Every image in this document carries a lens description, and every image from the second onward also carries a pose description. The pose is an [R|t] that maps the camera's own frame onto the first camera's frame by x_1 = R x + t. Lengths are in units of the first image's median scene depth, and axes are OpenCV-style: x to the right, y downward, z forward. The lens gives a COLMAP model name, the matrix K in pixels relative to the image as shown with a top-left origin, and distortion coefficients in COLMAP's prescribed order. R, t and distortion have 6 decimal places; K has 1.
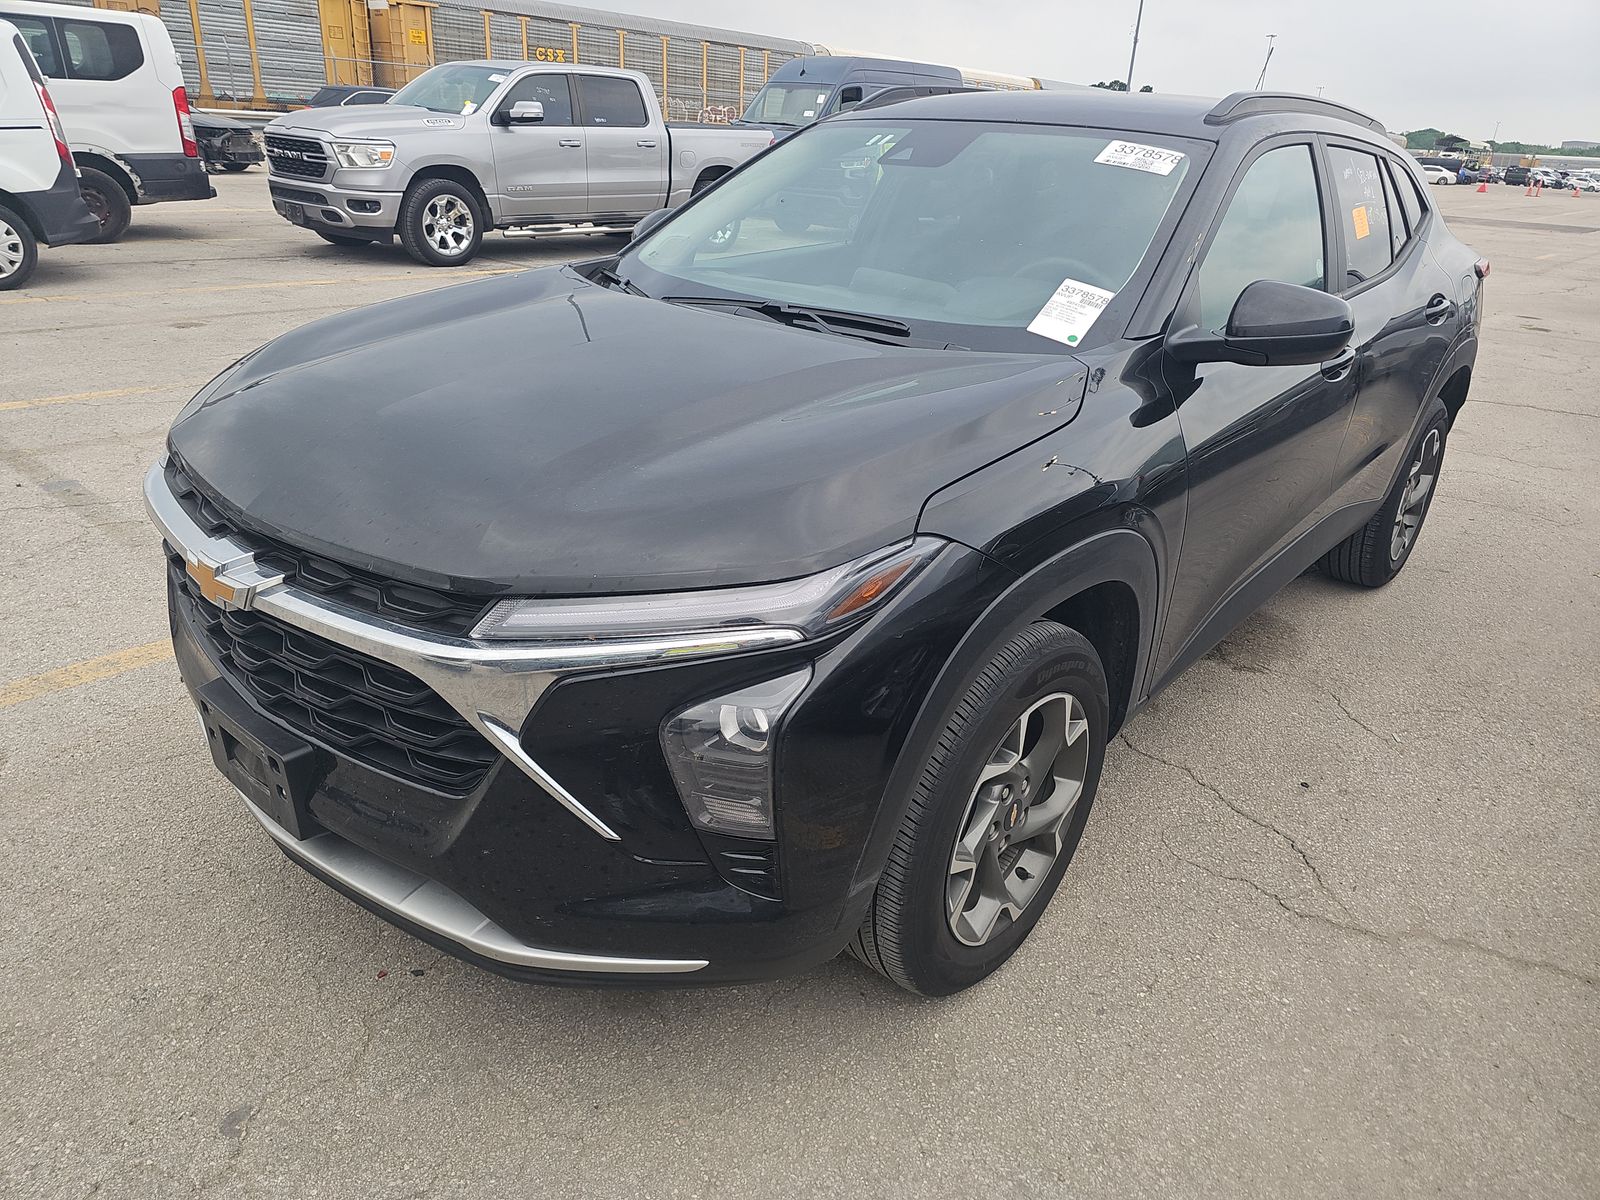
lens RADIAL K [[1136.7, 0, 800.0], [0, 1136.7, 600.0], [0, 0, 1]] dist [0.034332, -0.001369]
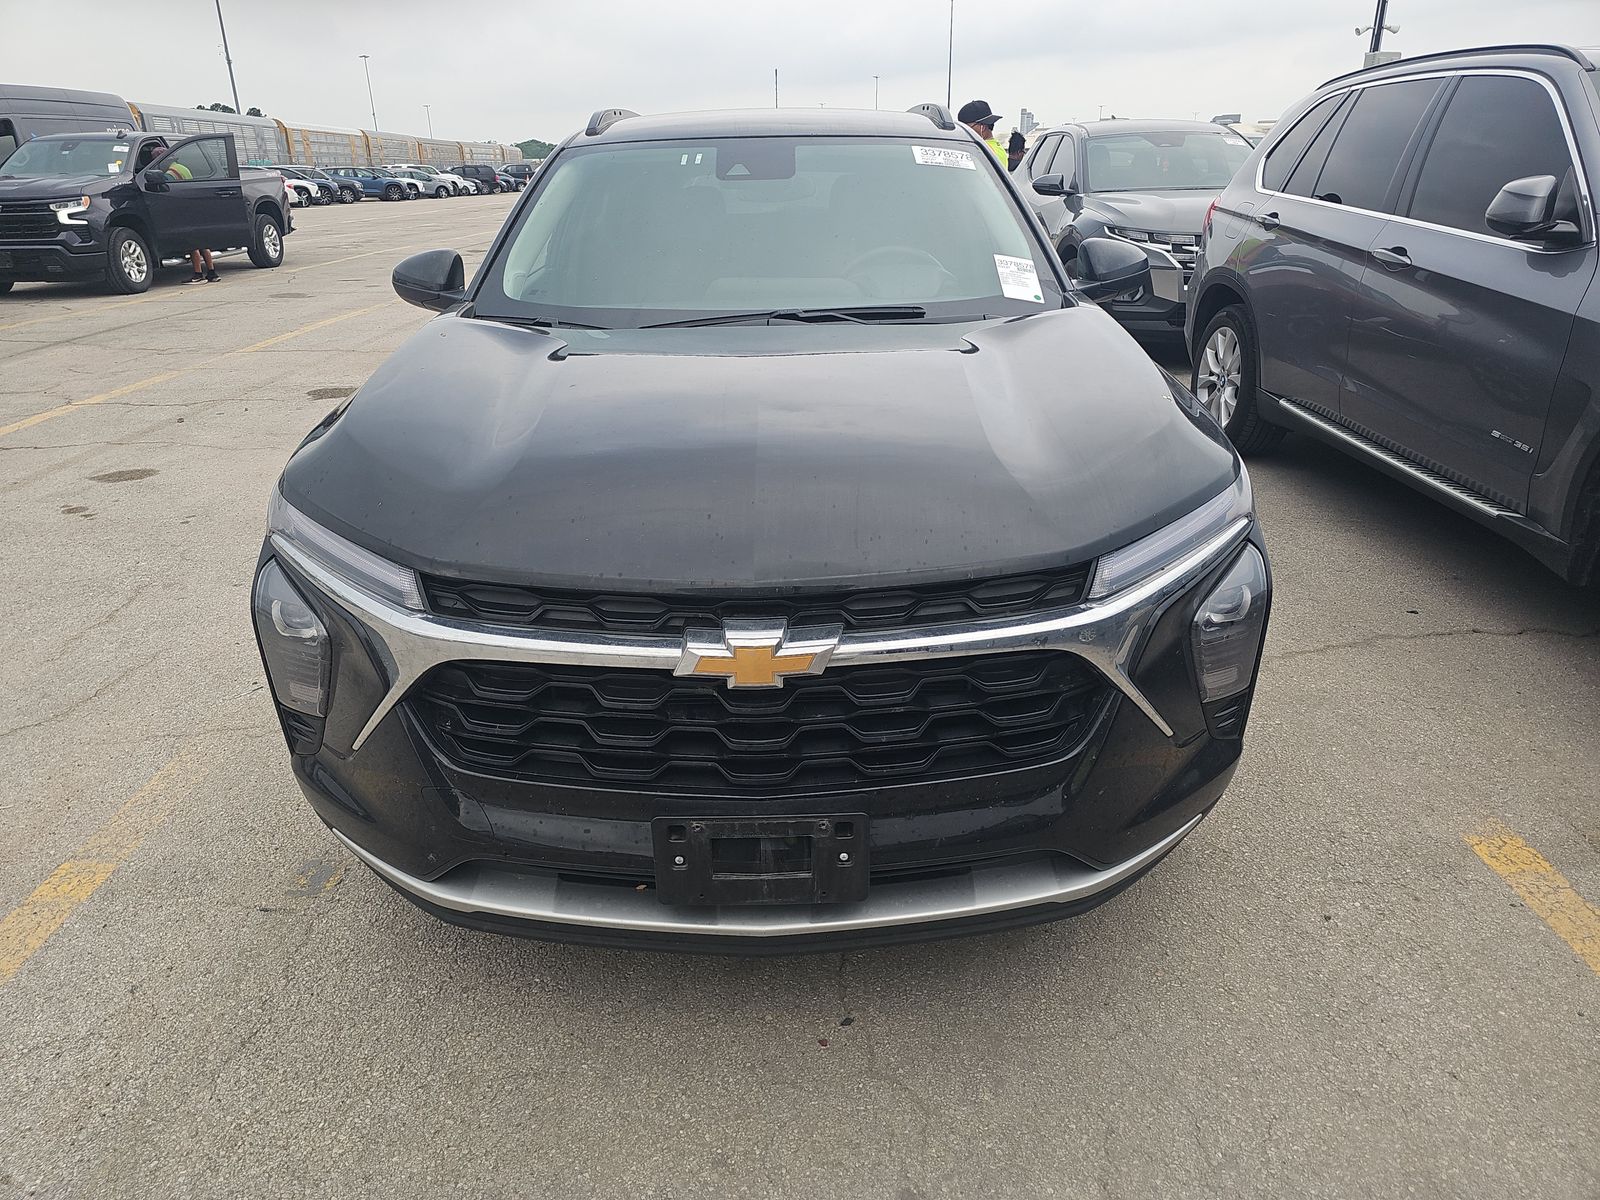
lens RADIAL K [[1136.7, 0, 800.0], [0, 1136.7, 600.0], [0, 0, 1]] dist [0.034332, -0.001369]
pose [[0.717639, -0.292209, 0.632145, -0.976844], [0.303011, 0.948304, 0.094362, -0.128028], [-0.627039, 0.123829, 0.769083, 0.273648]]
